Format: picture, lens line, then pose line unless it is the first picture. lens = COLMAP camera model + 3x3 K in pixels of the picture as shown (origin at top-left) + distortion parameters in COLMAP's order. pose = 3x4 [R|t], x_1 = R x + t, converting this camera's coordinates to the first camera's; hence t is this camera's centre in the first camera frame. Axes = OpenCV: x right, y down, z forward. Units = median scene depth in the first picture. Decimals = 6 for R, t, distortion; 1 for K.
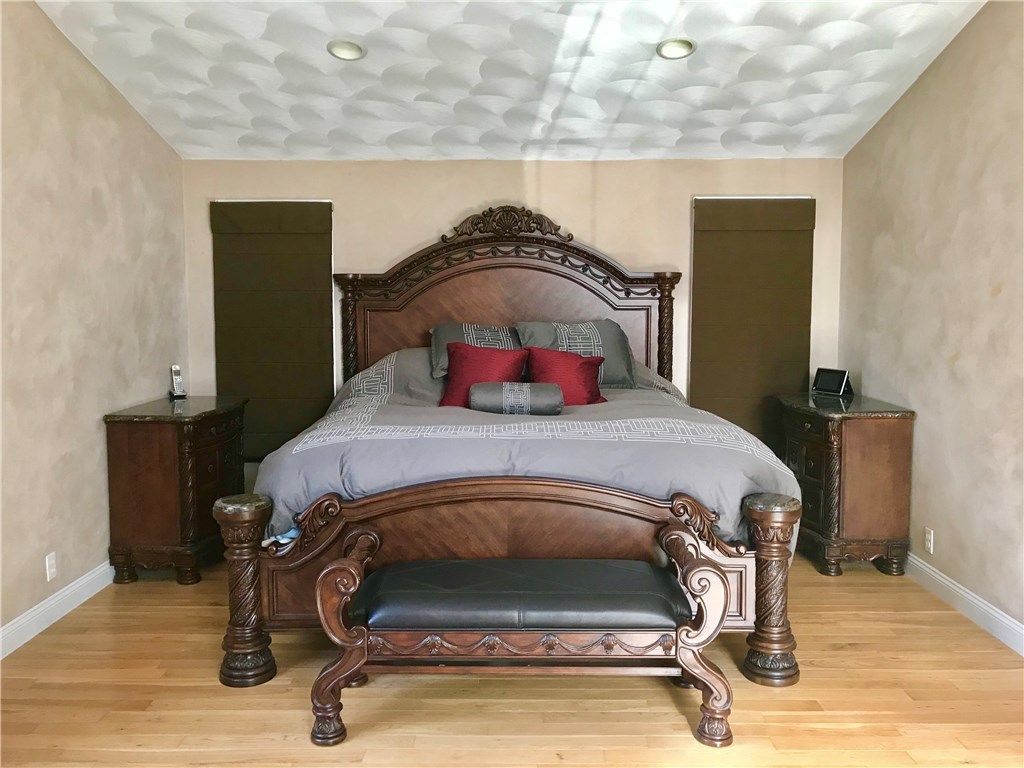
lens RADIAL K [[850.2, 0, 512.0], [0, 850.2, 384.0], [0, 0, 1]] dist [0.086050, -0.112174]
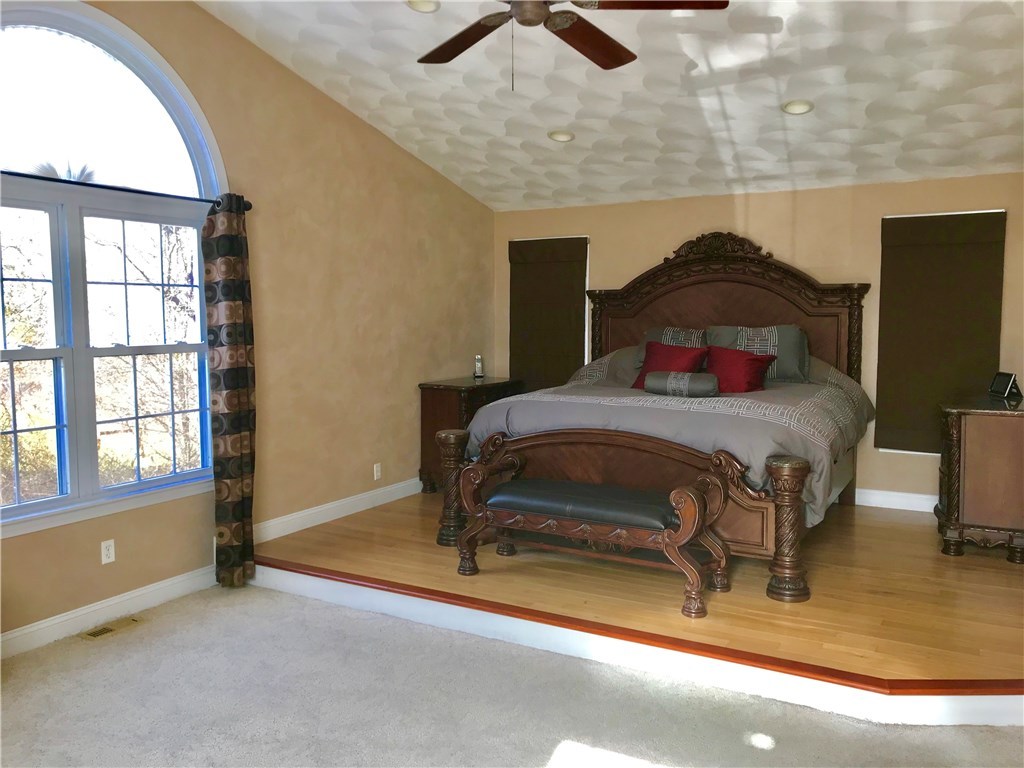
lens RADIAL K [[850.2, 0, 512.0], [0, 850.2, 384.0], [0, 0, 1]] dist [0.086050, -0.112174]
pose [[0.871318, 0.040437, -0.489049, 0.385558], [-0.046474, 0.998919, -0.000207, 0.026523], [0.488512, 0.022908, 0.872256, -0.238715]]
